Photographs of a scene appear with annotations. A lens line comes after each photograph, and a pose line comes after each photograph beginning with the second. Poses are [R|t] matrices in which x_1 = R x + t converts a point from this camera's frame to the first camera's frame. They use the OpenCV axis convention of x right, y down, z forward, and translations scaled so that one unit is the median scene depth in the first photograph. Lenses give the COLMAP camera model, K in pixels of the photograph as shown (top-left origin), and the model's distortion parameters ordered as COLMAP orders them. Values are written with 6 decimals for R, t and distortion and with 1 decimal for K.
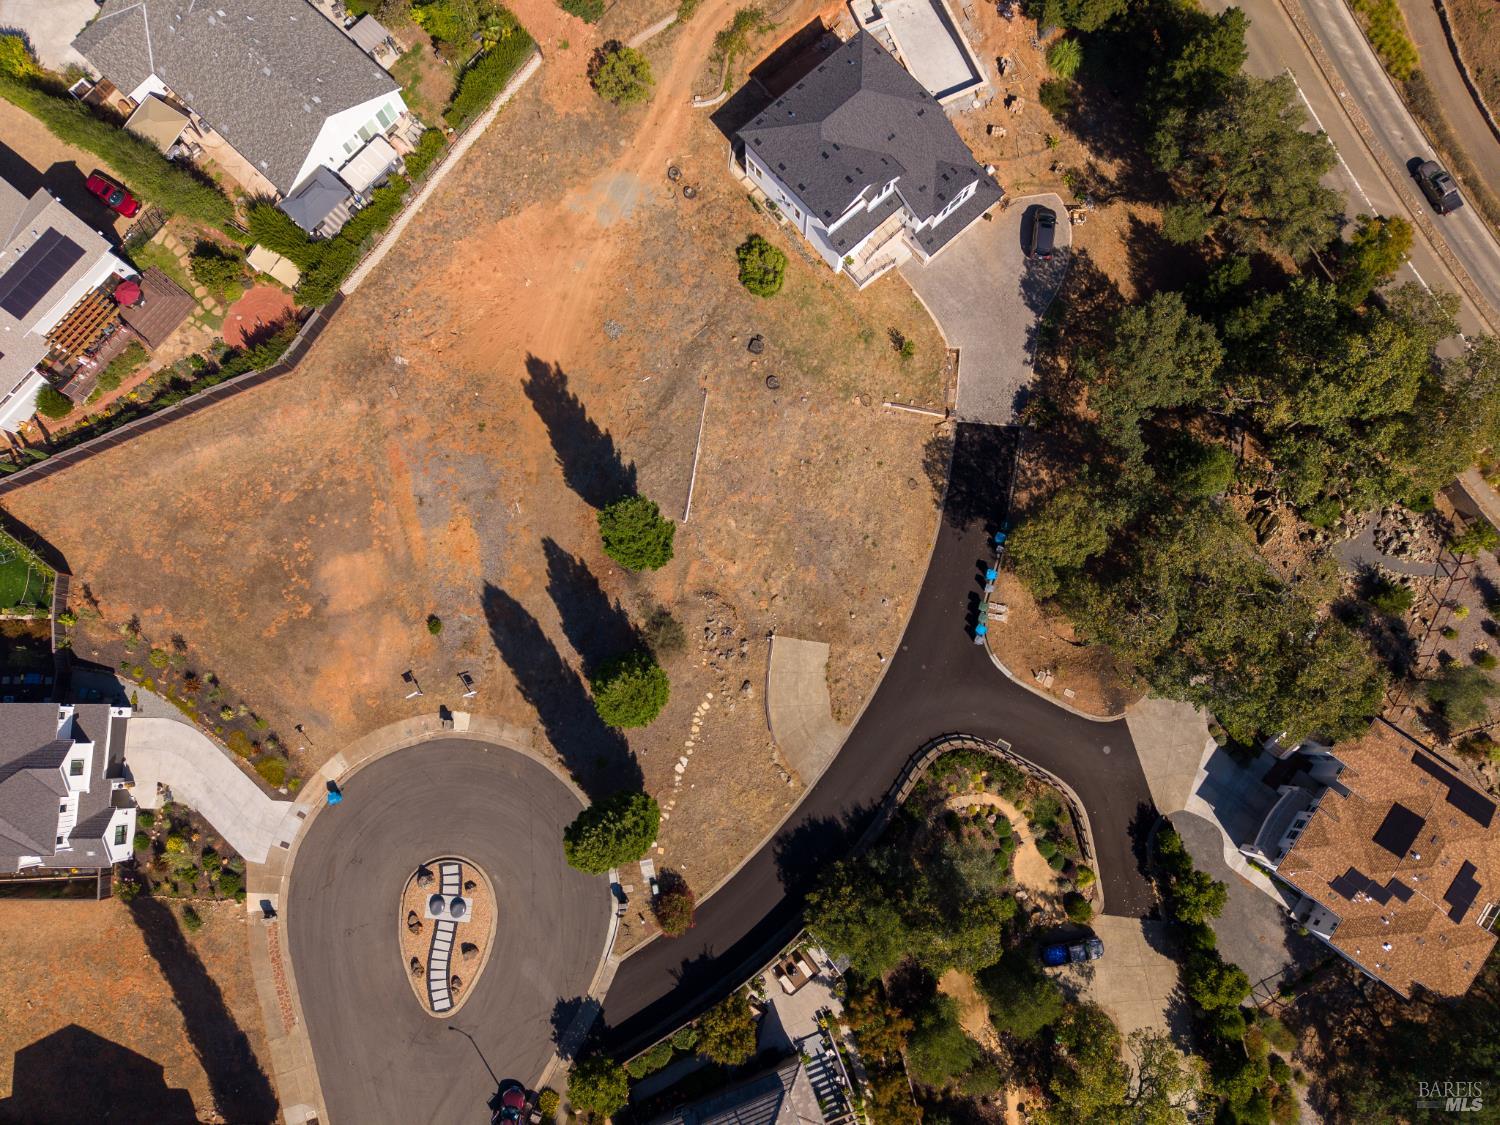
lens RADIAL K [[1004.8, 0, 746.7], [0, 1004.8, 560.9], [0, 0, 1]] dist [0.018886, -0.016342]
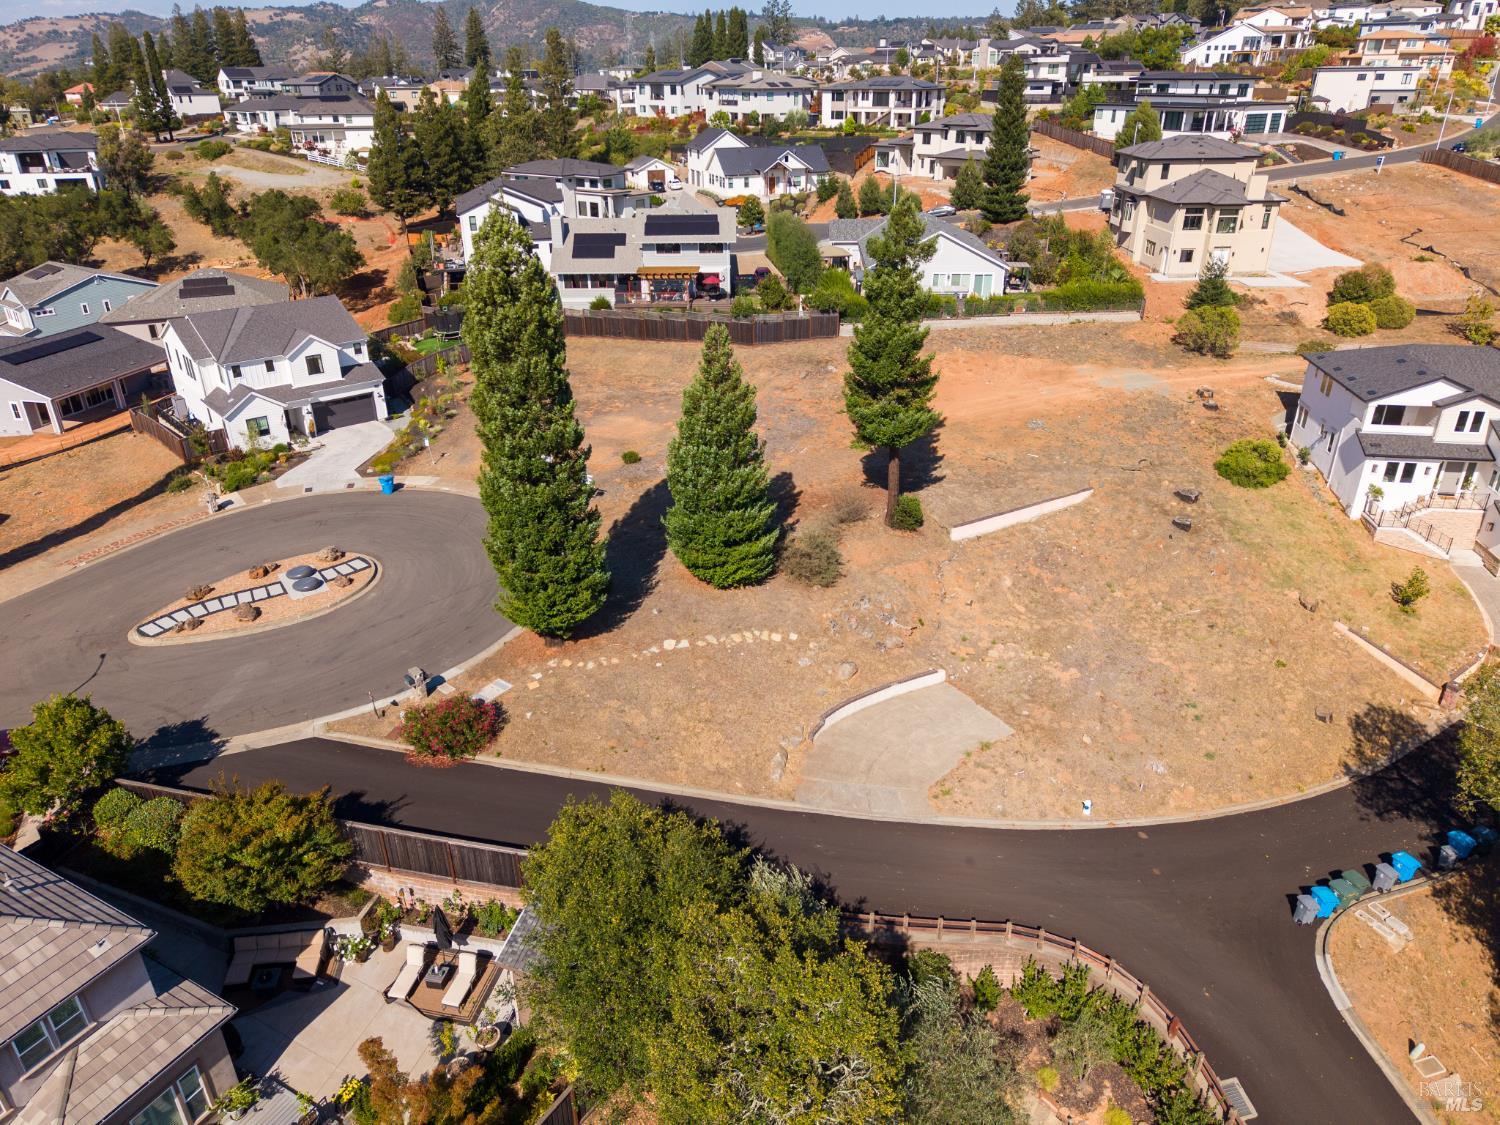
lens RADIAL K [[1004.8, 0, 746.7], [0, 1004.8, 560.9], [0, 0, 1]] dist [0.018886, -0.016342]
pose [[0.644150, 0.346191, -0.682073, 0.335826], [-0.755539, 0.427050, -0.496779, 0.433767], [0.119298, 0.835333, 0.536644, 0.642033]]
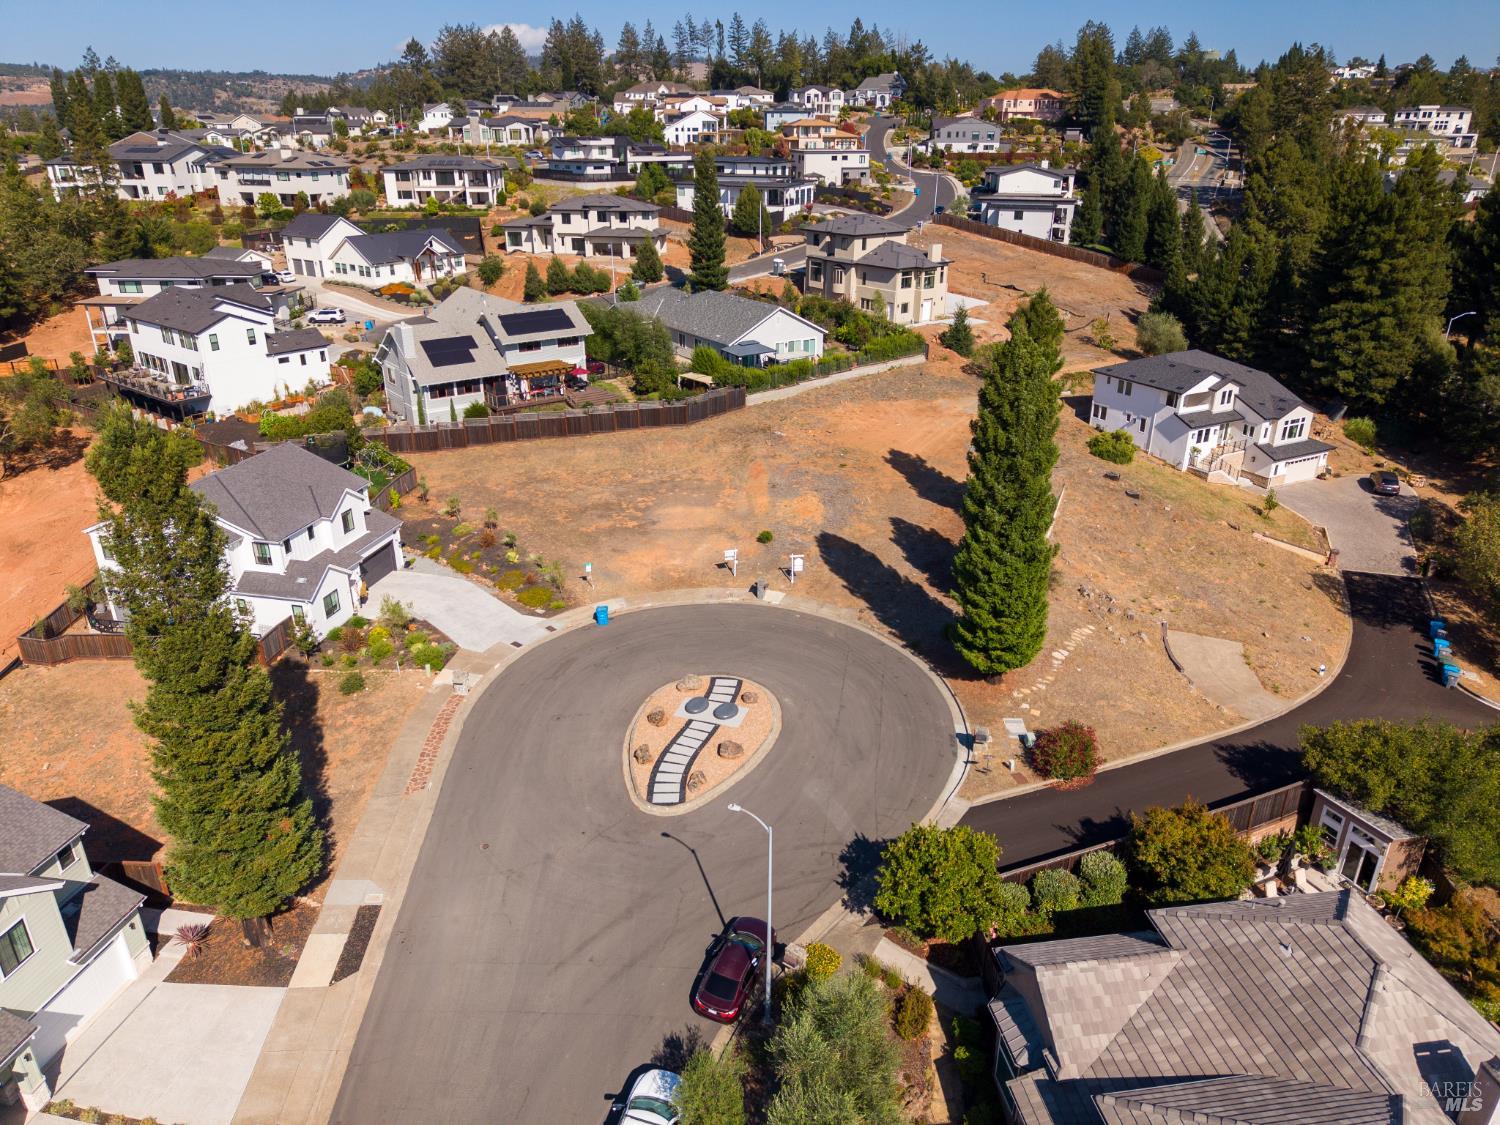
lens RADIAL K [[1004.8, 0, 746.7], [0, 1004.8, 560.9], [0, 0, 1]] dist [0.018886, -0.016342]
pose [[0.973030, 0.109601, -0.202977, -0.143432], [-0.230003, 0.528178, -0.817390, 0.803876], [0.017622, 0.842031, 0.539142, 0.537475]]
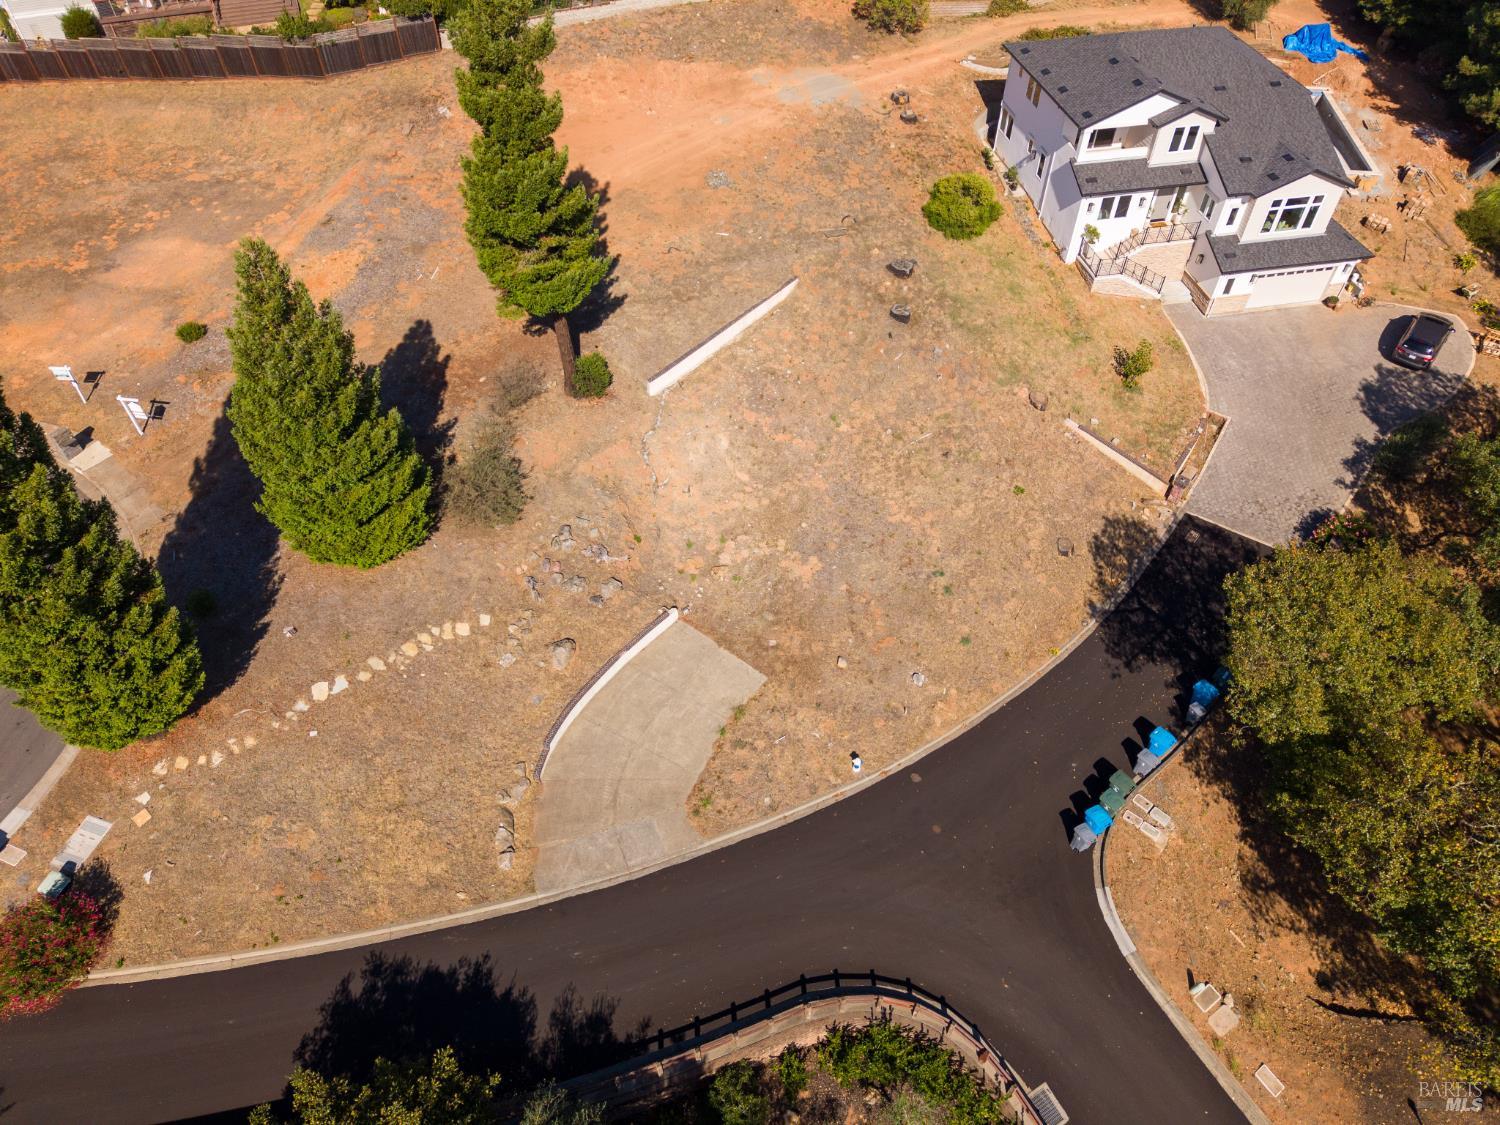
lens RADIAL K [[1004.8, 0, 746.7], [0, 1004.8, 560.9], [0, 0, 1]] dist [0.018886, -0.016342]
pose [[0.863502, 0.384886, -0.325926, 0.211914], [-0.500014, 0.737834, -0.453417, 0.267501], [0.065965, 0.554494, 0.829569, 0.605191]]
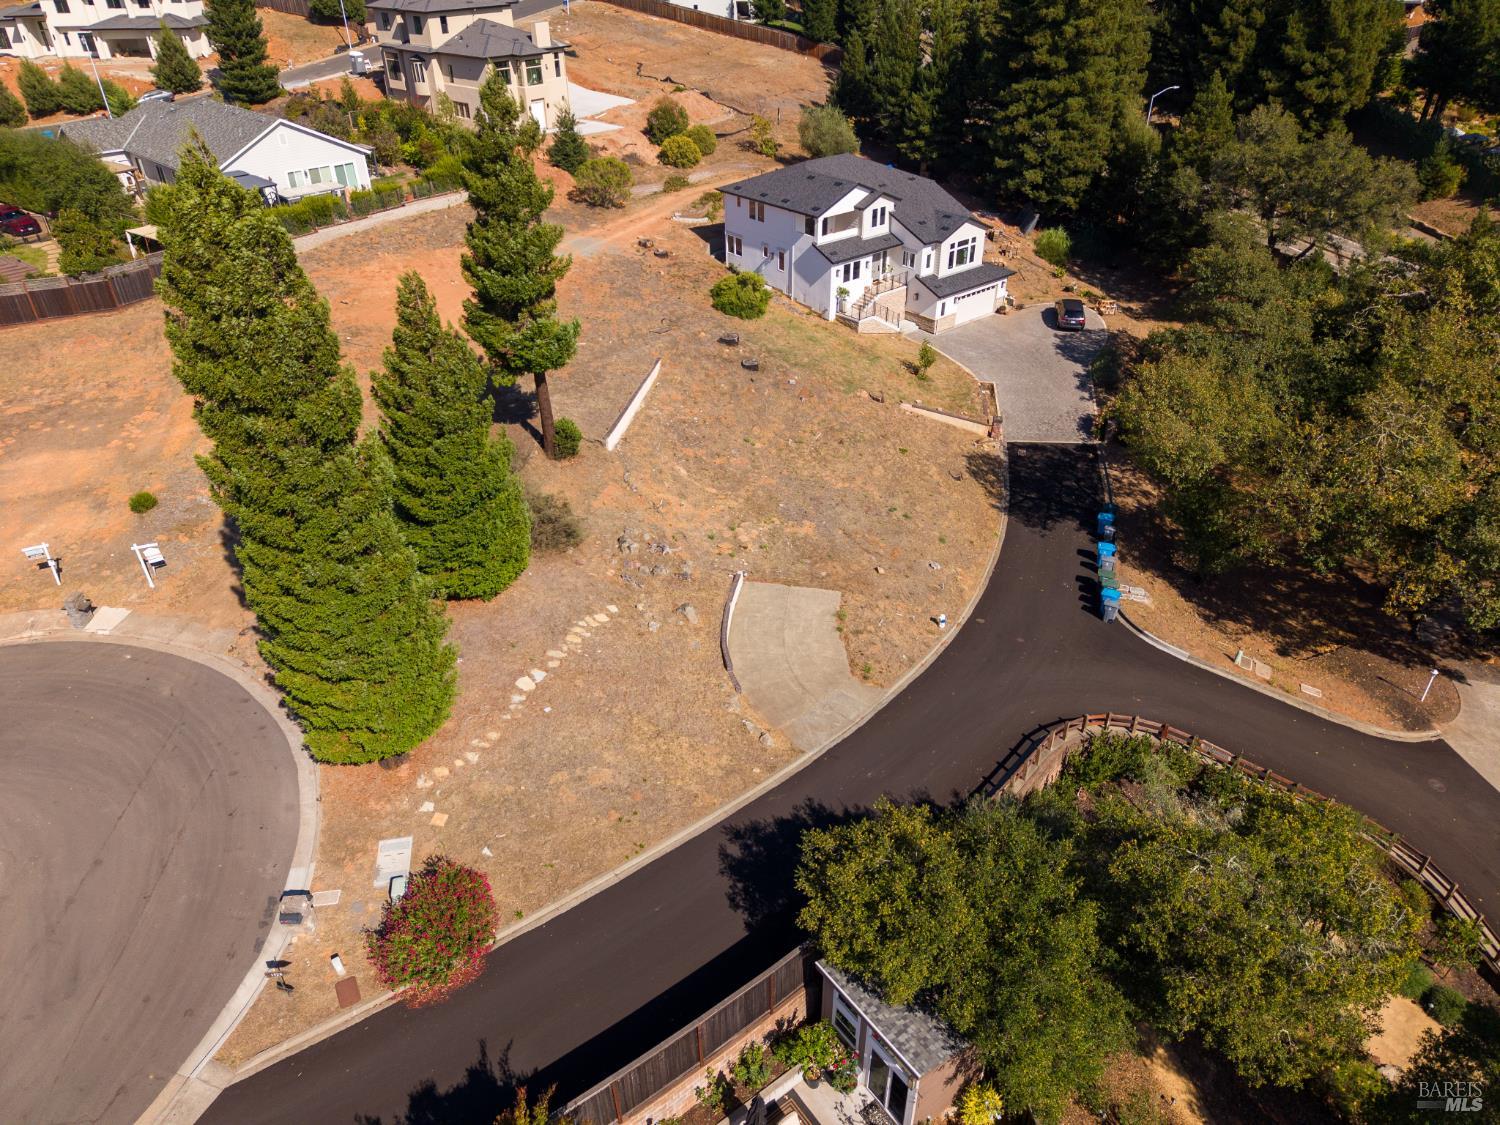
lens RADIAL K [[1004.8, 0, 746.7], [0, 1004.8, 560.9], [0, 0, 1]] dist [0.018886, -0.016342]
pose [[0.999705, 0.019688, -0.014195, 0.039349], [-0.023762, 0.674671, -0.737736, 0.498500], [-0.004948, 0.737856, 0.674940, 0.636033]]
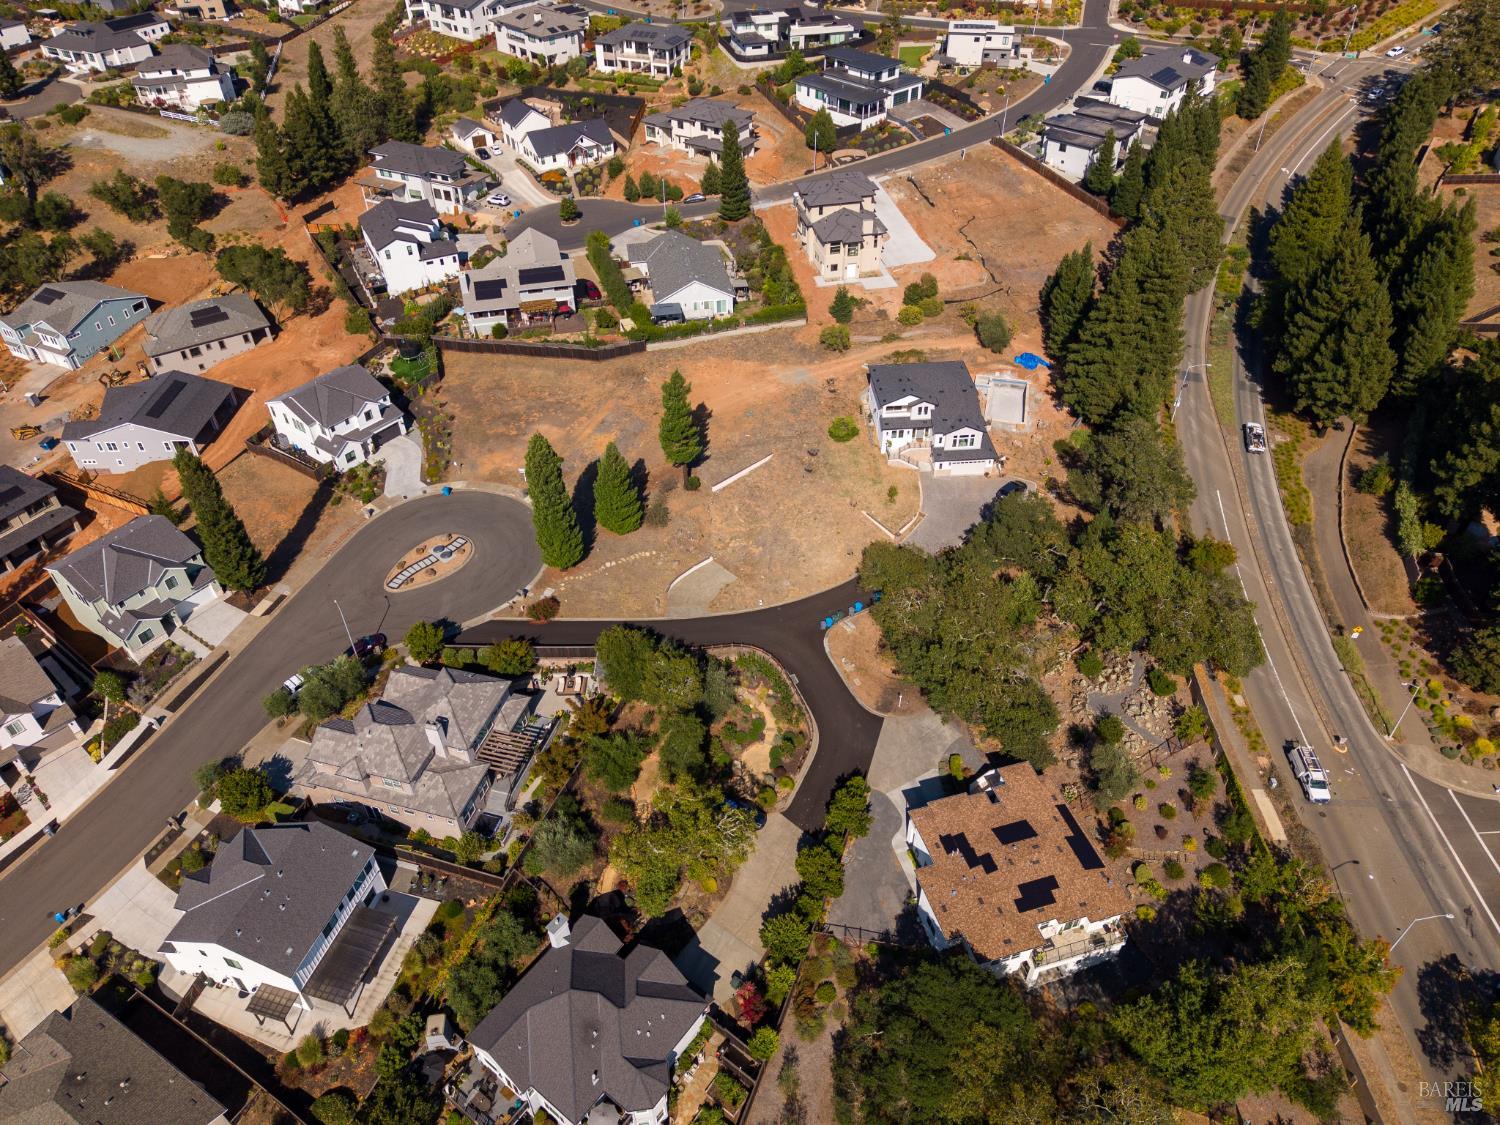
lens RADIAL K [[1005.3, 0, 750.0], [0, 1005.3, 562.5], [0, 0, 1]] dist [0.037730, -0.048944]
pose [[0.795036, 0.399609, -0.456322, 0.793051], [-0.599275, 0.633750, -0.489113, 0.812951], [0.093740, 0.662325, 0.743329, -0.121638]]
